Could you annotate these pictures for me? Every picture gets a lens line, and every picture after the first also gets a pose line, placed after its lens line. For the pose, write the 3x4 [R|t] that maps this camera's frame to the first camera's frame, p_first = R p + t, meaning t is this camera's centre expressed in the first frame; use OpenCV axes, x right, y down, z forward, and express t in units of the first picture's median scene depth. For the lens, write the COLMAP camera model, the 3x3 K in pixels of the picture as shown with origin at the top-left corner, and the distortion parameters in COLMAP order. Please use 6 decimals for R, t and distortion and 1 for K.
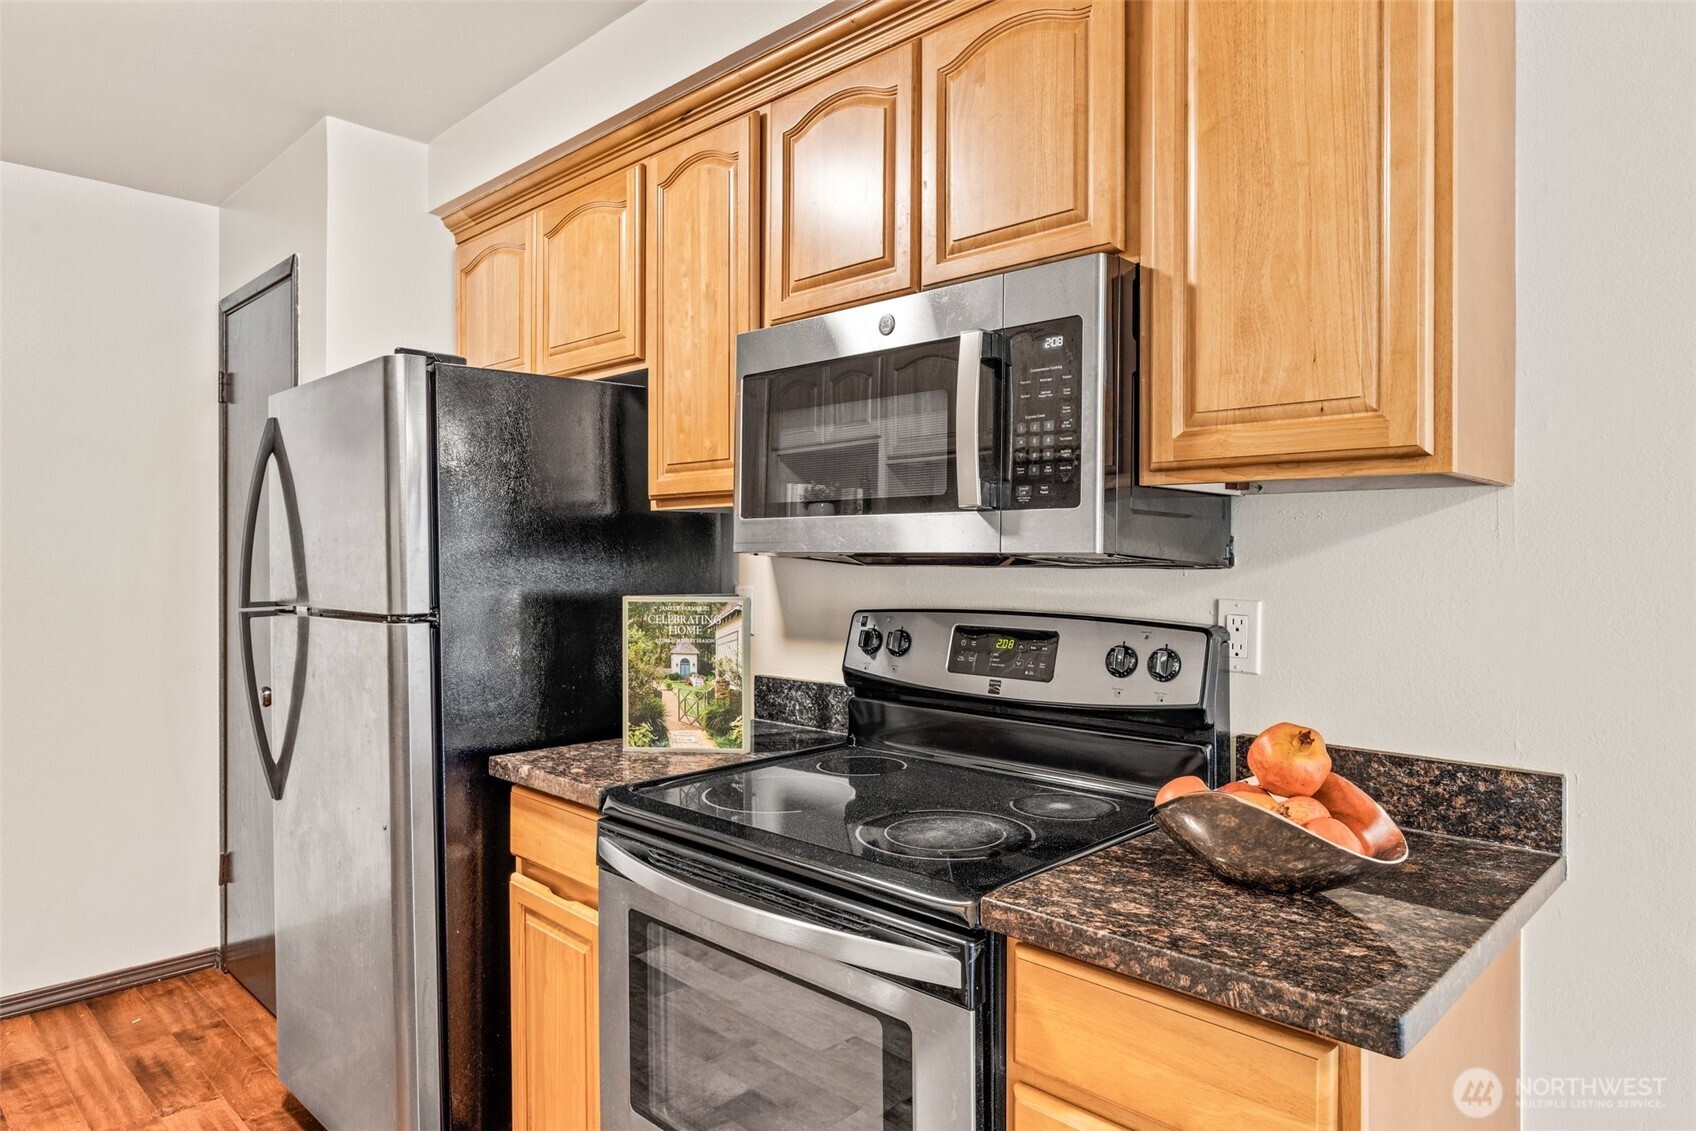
lens RADIAL K [[1038.5, 0, 851.9], [0, 1038.5, 557.6], [0, 0, 1]] dist [-0.000097, 0.001658]
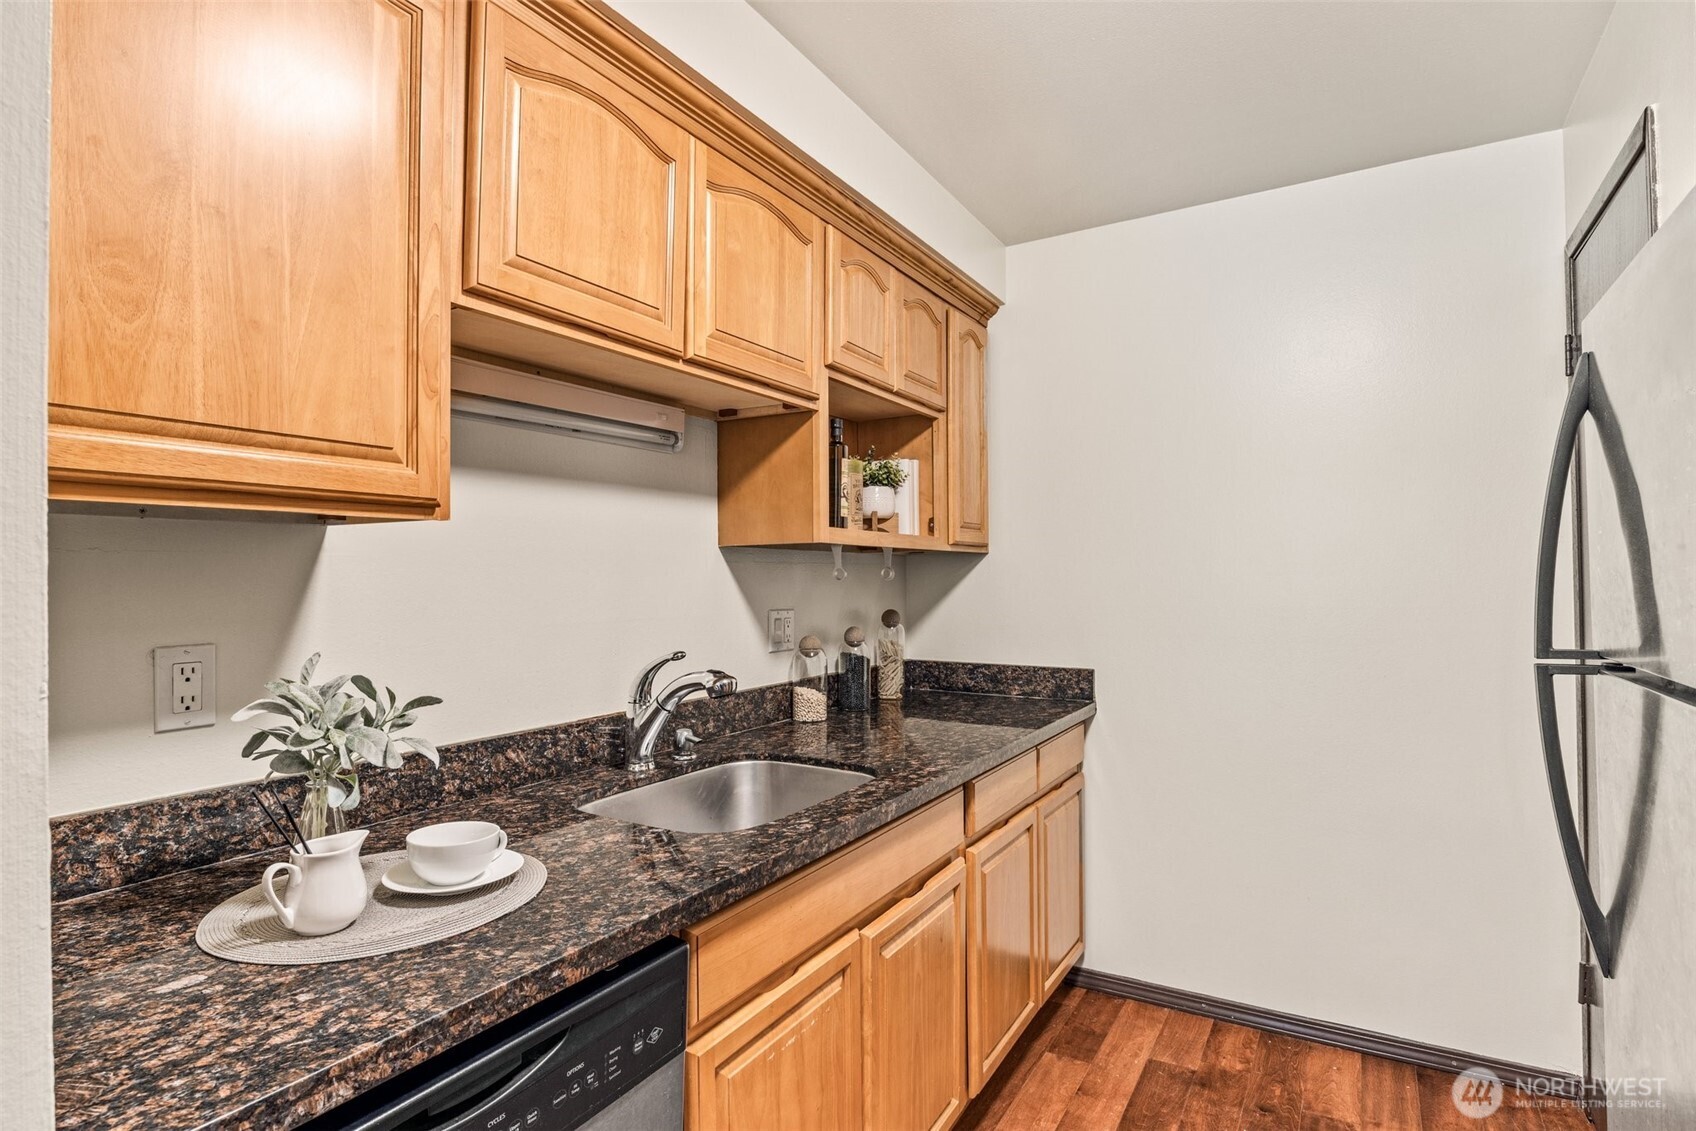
lens RADIAL K [[860.6, 0, 851.4], [0, 860.6, 559.9], [0, 0, 1]] dist [-0.016984, -0.001057]
pose [[0.243477, -0.017741, -0.969744, -0.152500], [0.001526, 0.999838, -0.017908, -0.003221], [0.969906, 0.002880, 0.243465, 0.388113]]
